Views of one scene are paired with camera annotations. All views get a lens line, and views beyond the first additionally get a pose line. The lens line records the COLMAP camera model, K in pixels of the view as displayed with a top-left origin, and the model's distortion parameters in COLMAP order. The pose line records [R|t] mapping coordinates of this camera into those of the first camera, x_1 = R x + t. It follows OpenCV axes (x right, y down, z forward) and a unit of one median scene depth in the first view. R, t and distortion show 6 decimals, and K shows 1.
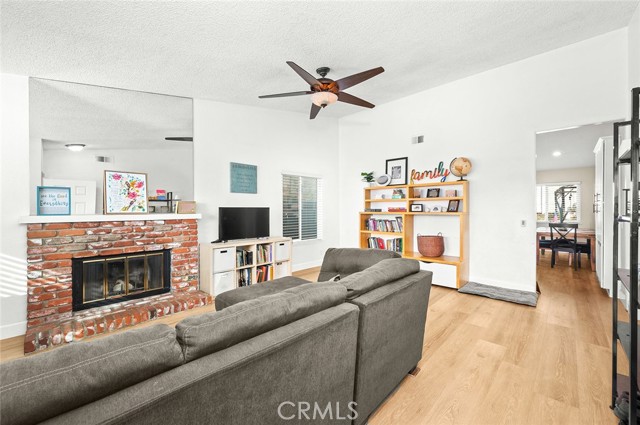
lens RADIAL K [[257.7, 0, 321.1], [0, 257.7, 213.1], [0, 0, 1]] dist [0.002222, 0.001185]
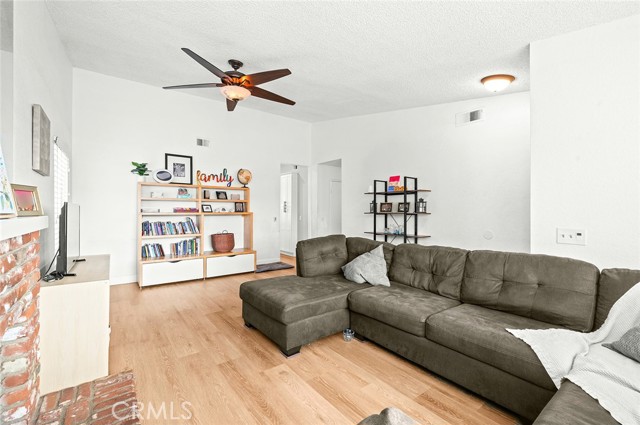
lens RADIAL K [[278.3, 0, 320.6], [0, 278.3, 210.1], [0, 0, 1]] dist [-0.003494, 0.000242]
pose [[0.156231, 0.003357, 0.987715, -0.654609], [0.008482, 0.999953, -0.004740, -0.005555], [-0.987684, 0.009118, 0.156195, 0.372312]]
